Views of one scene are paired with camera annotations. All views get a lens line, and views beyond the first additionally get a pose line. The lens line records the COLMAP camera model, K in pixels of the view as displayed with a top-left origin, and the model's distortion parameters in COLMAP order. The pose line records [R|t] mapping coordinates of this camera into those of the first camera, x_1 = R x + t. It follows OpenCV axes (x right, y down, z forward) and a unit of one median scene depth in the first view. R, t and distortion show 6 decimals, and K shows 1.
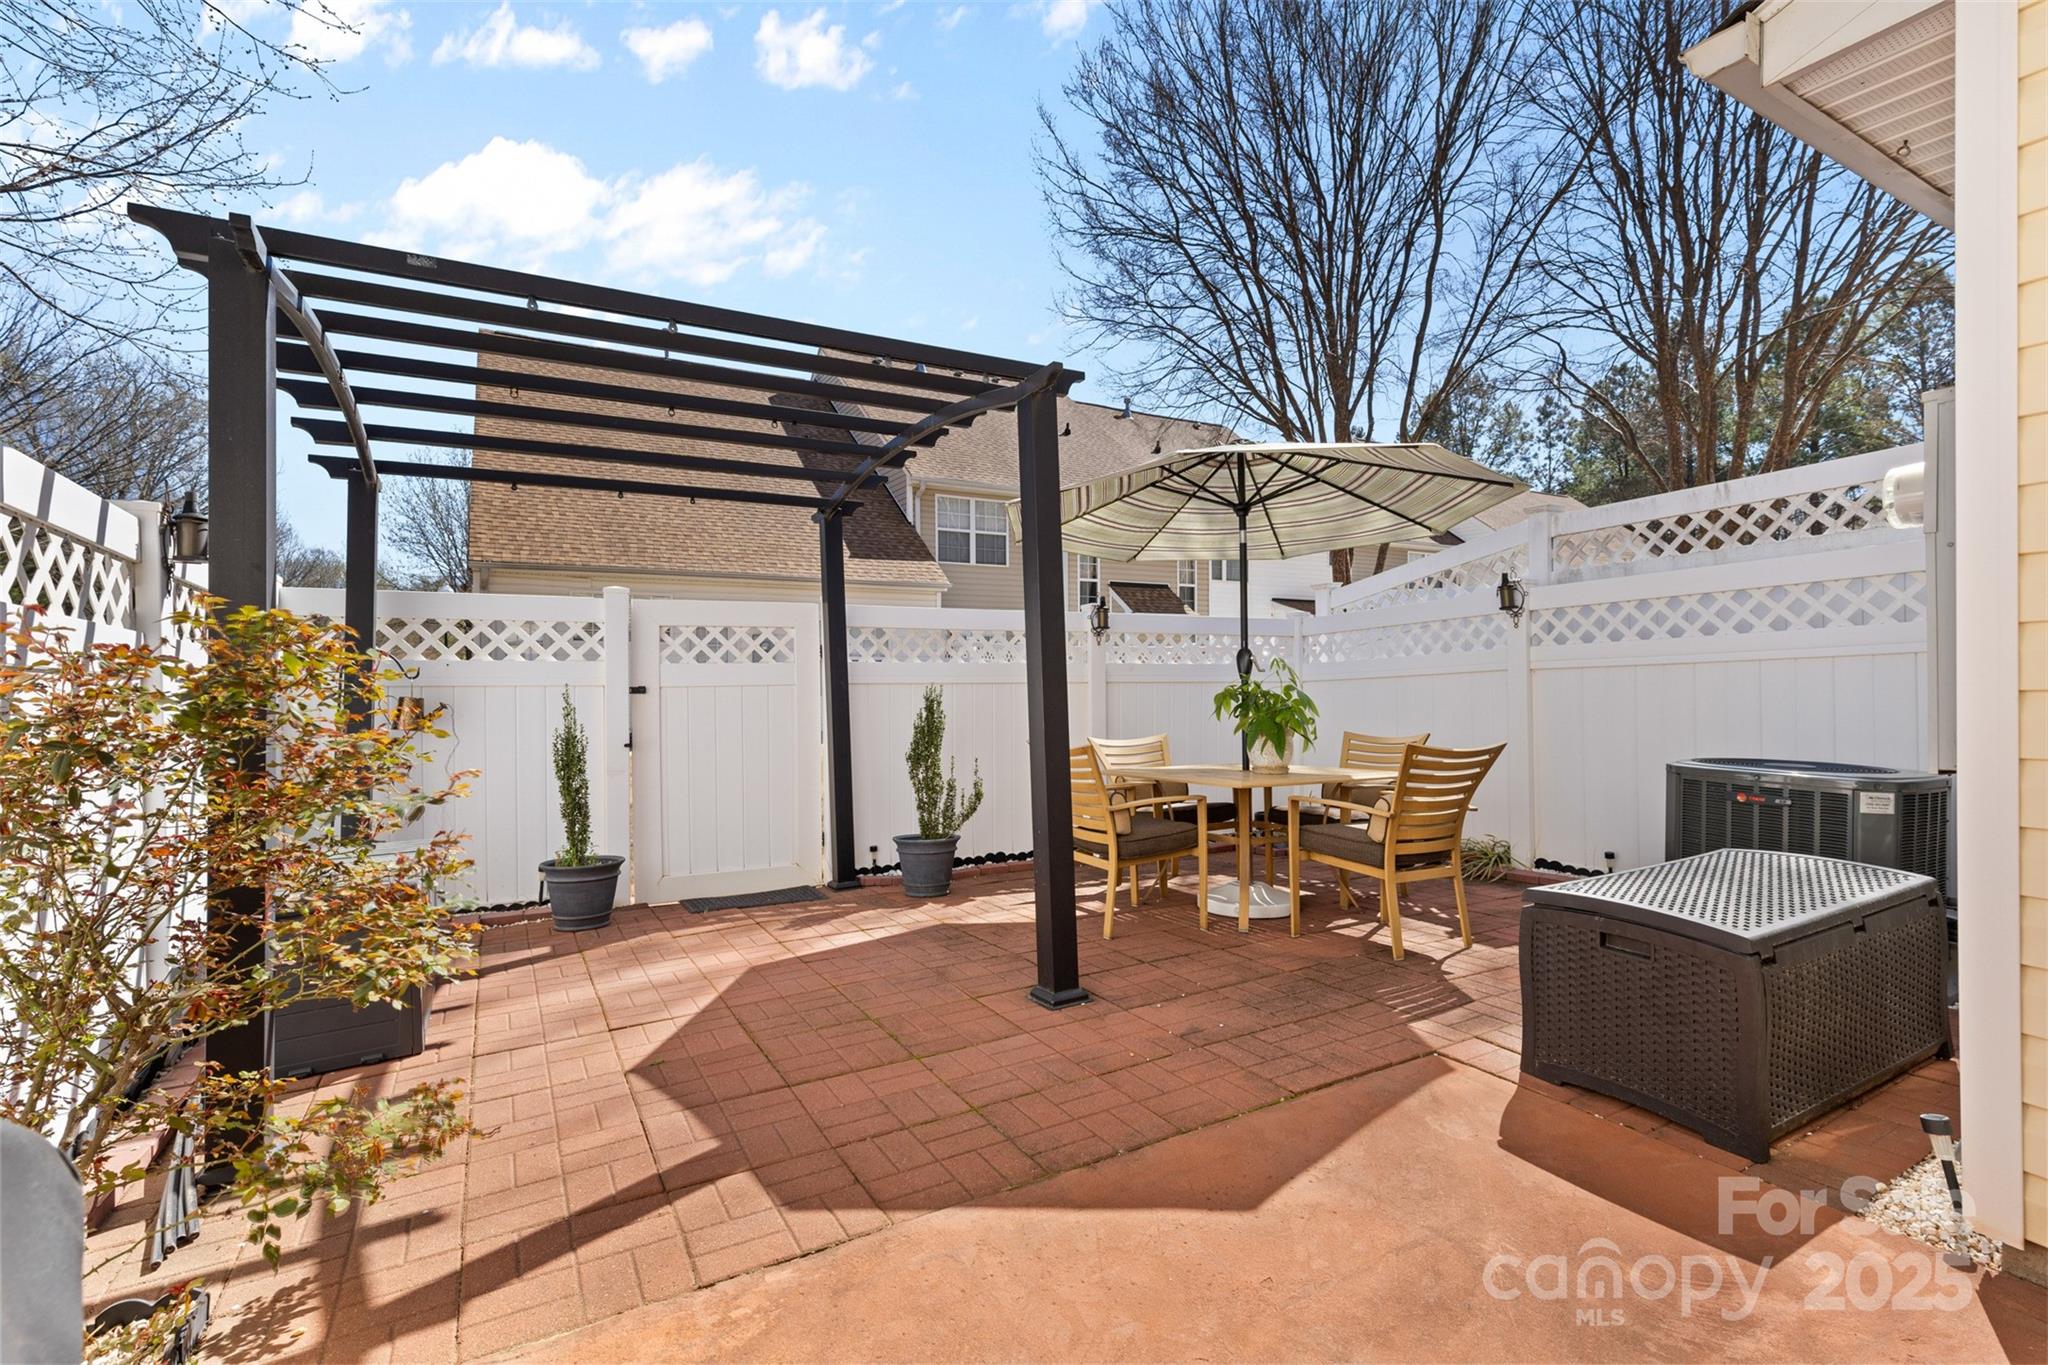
lens RADIAL K [[916.0, 0, 1014.9], [0, 916.0, 682.8], [0, 0, 1]] dist [0.005550, -0.000463]
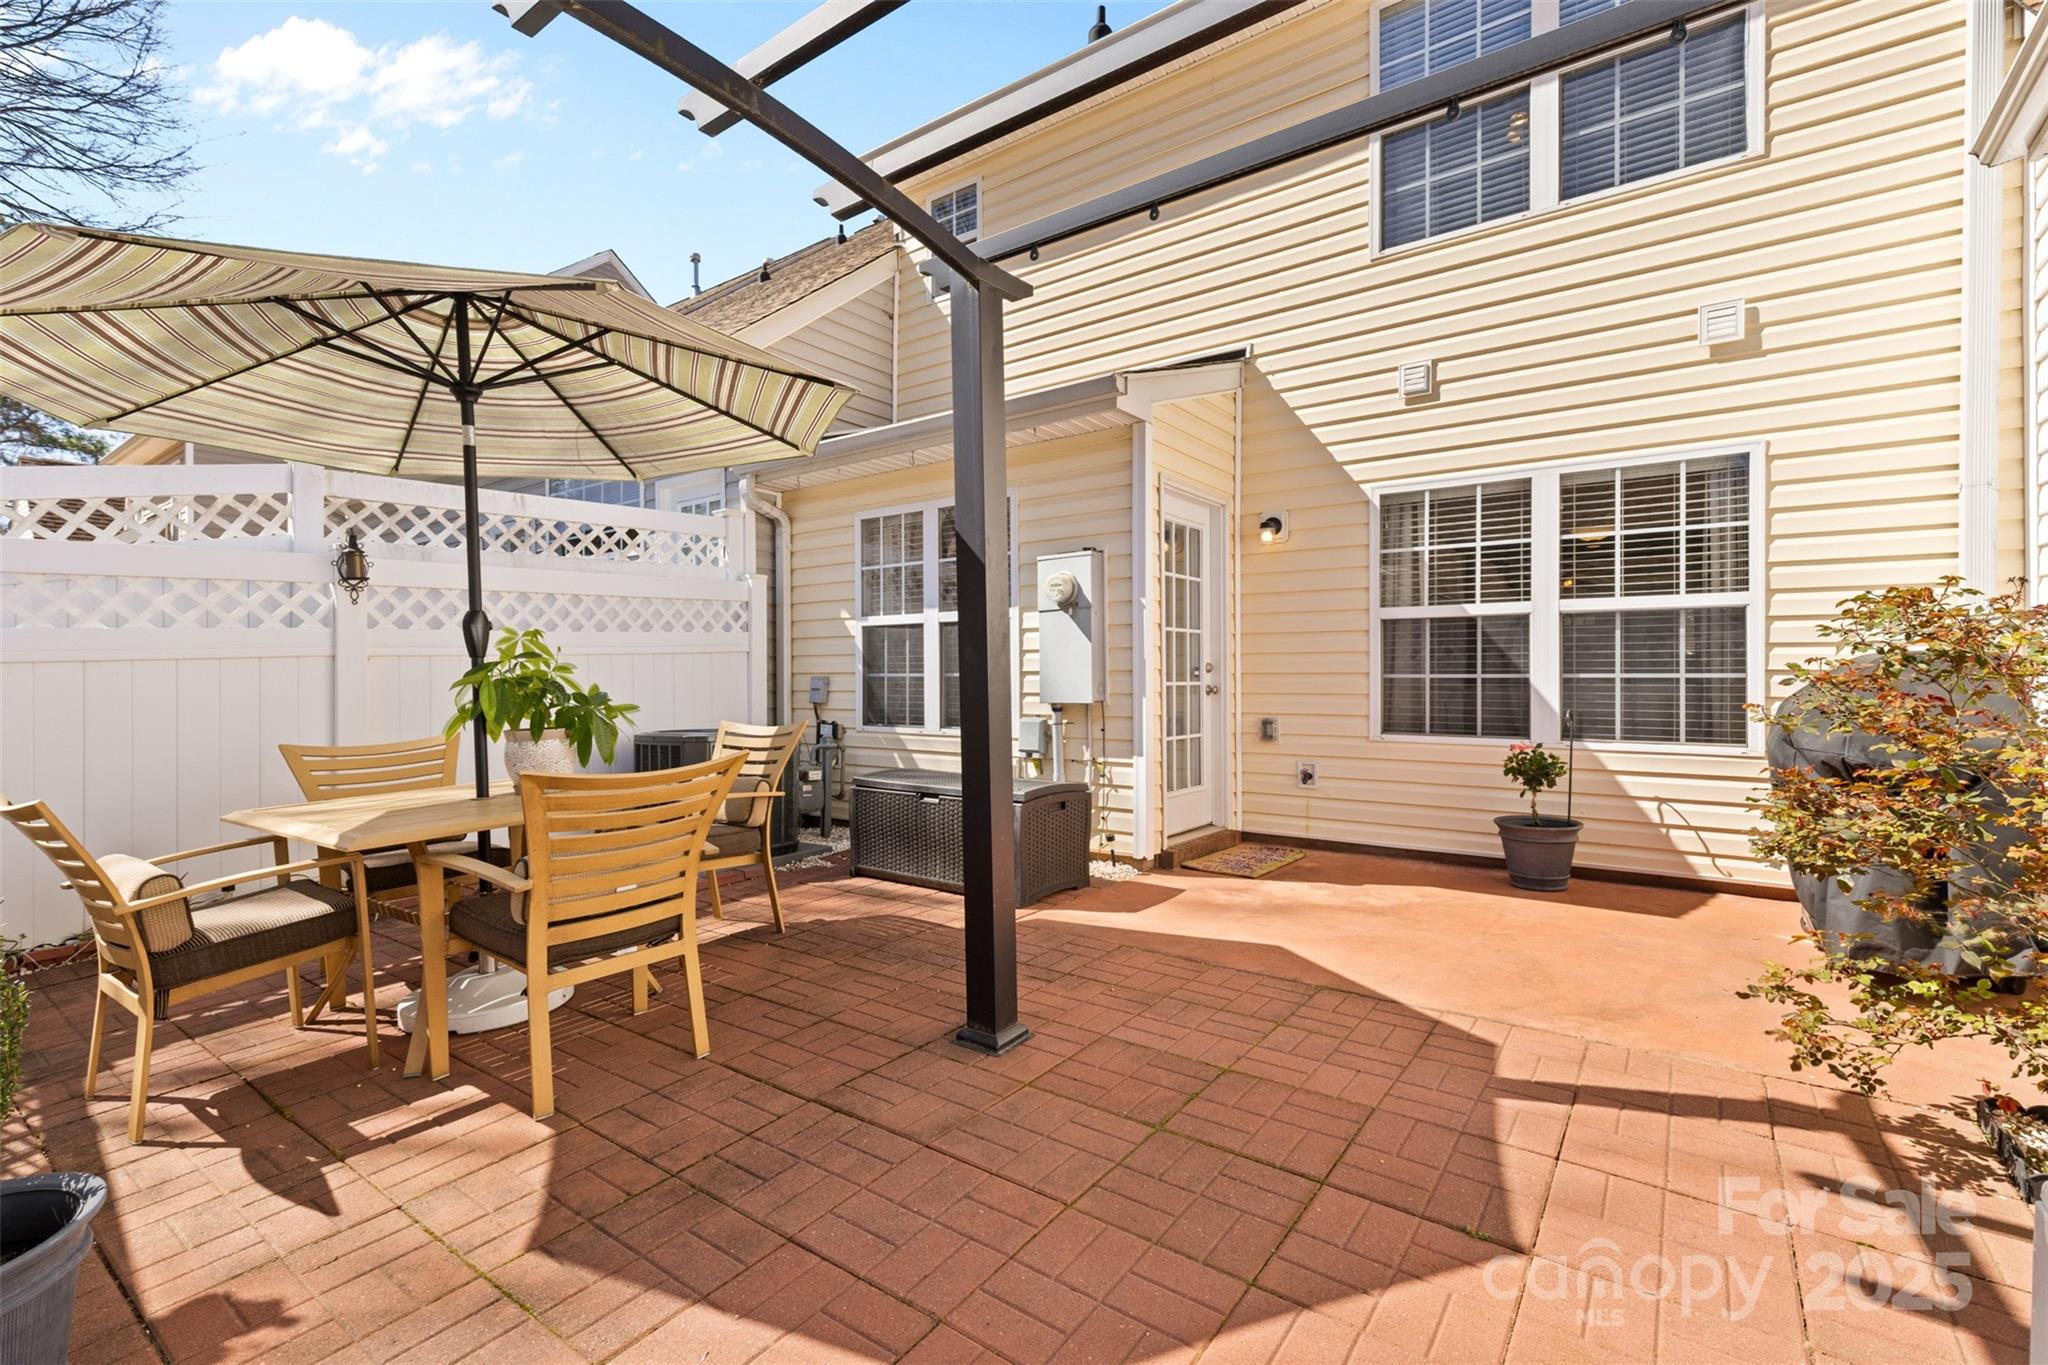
lens RADIAL K [[917.5, 0, 1020.4], [0, 917.5, 673.7], [0, 0, 1]] dist [0.001416, 0.000237]
pose [[-0.405967, 0.011602, 0.913814, -0.790505], [0.012027, 0.999901, -0.007352, 0.025531], [-0.913809, 0.008005, -0.406066, 1.437843]]
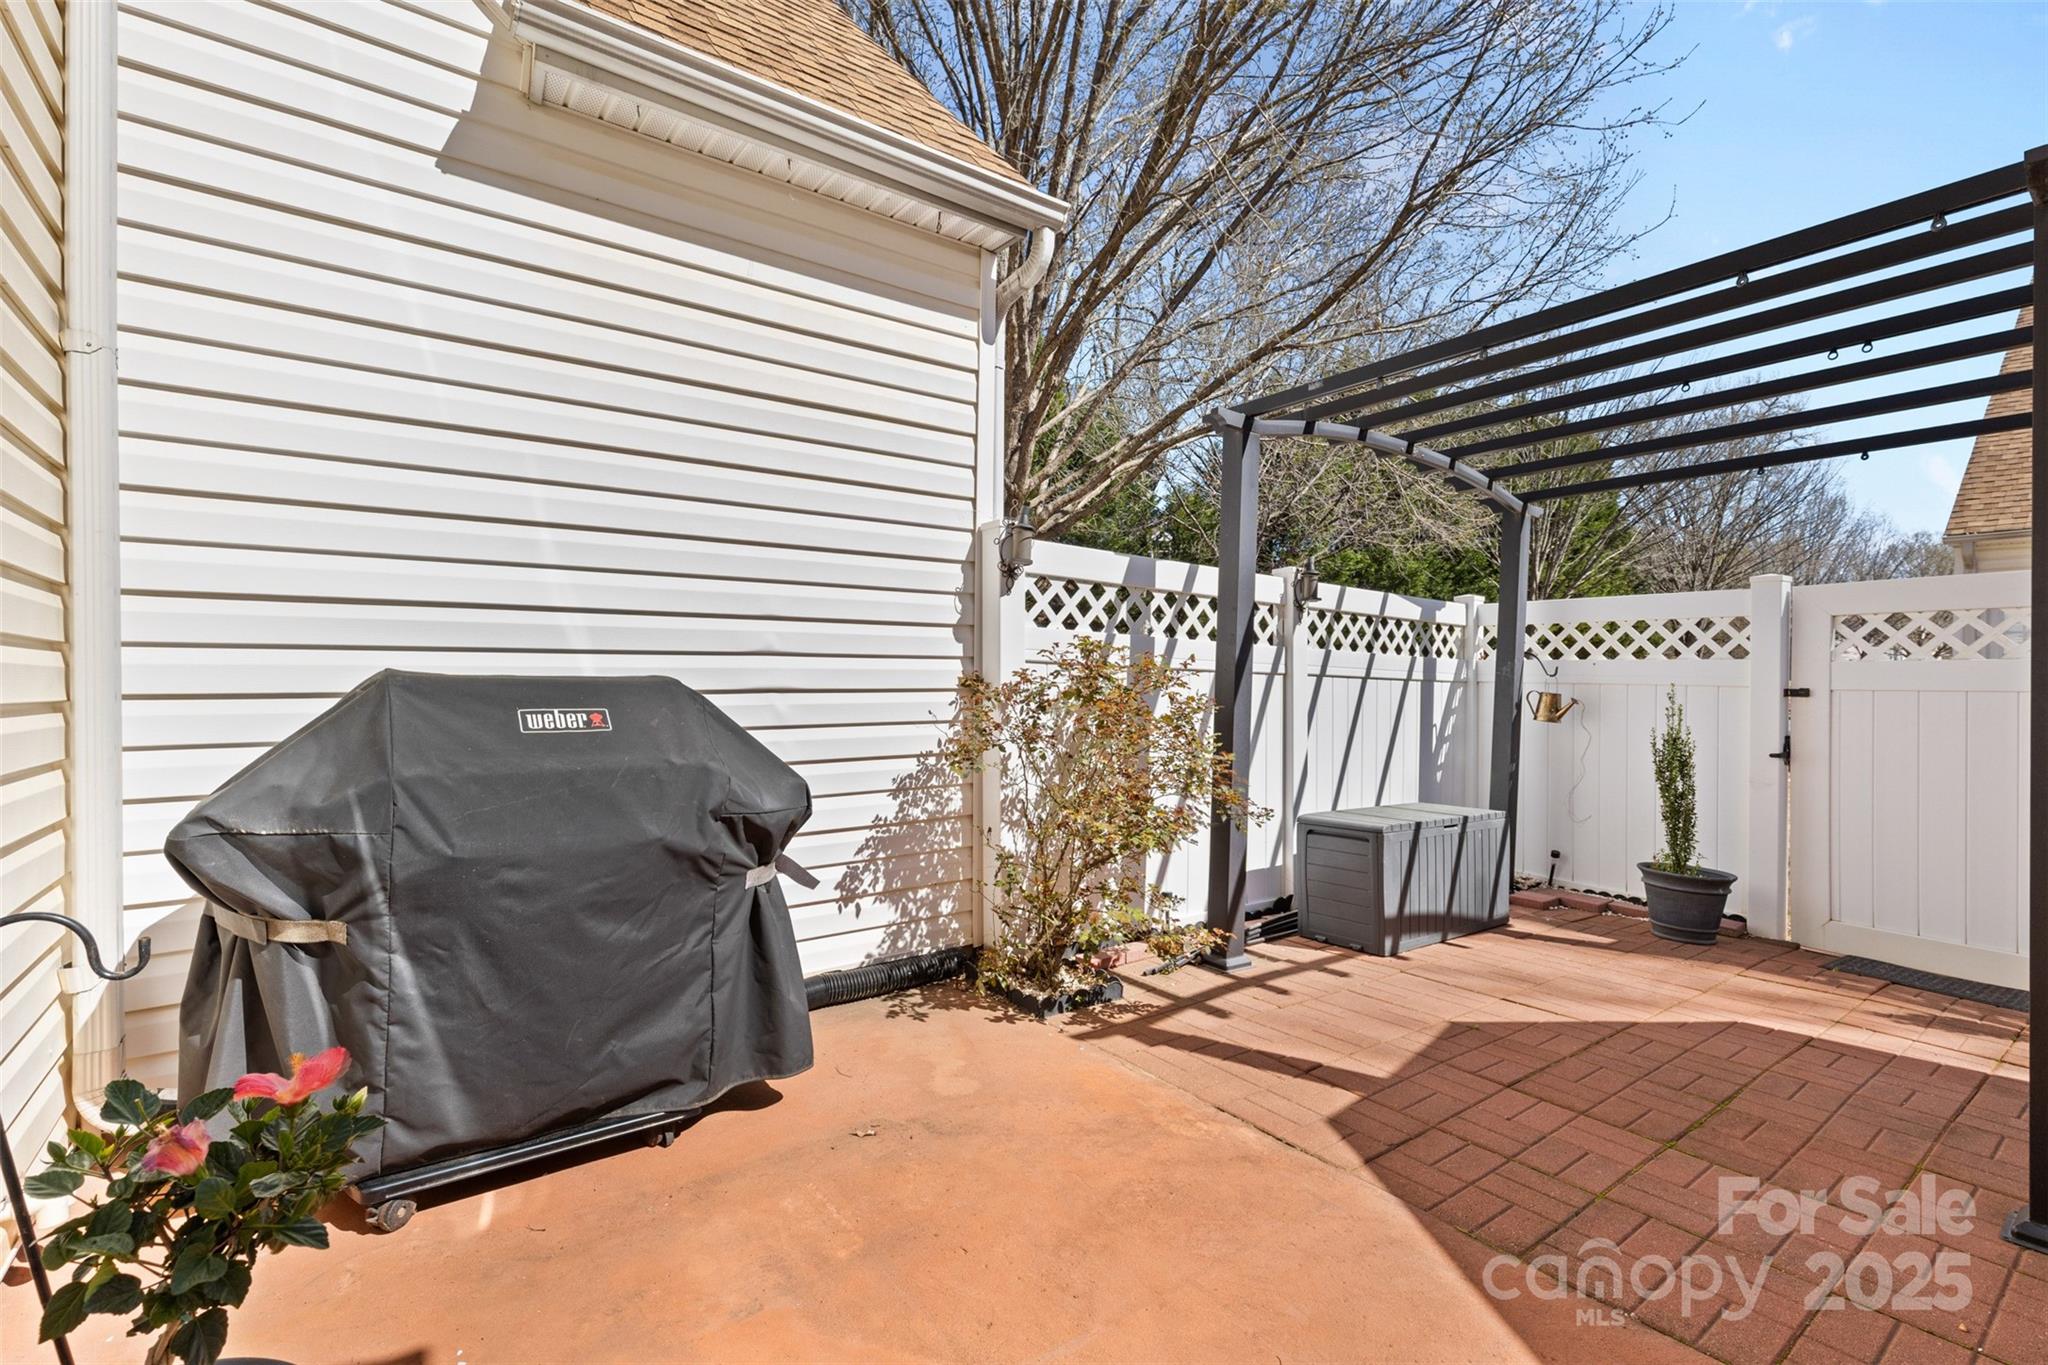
lens RADIAL K [[917.5, 0, 1020.4], [0, 917.5, 673.7], [0, 0, 1]] dist [0.001416, 0.000237]
pose [[0.121175, 0.007362, -0.992604, 0.590242], [-0.013363, 0.999894, 0.005785, -0.008052], [0.992541, 0.012564, 0.121261, 0.299746]]
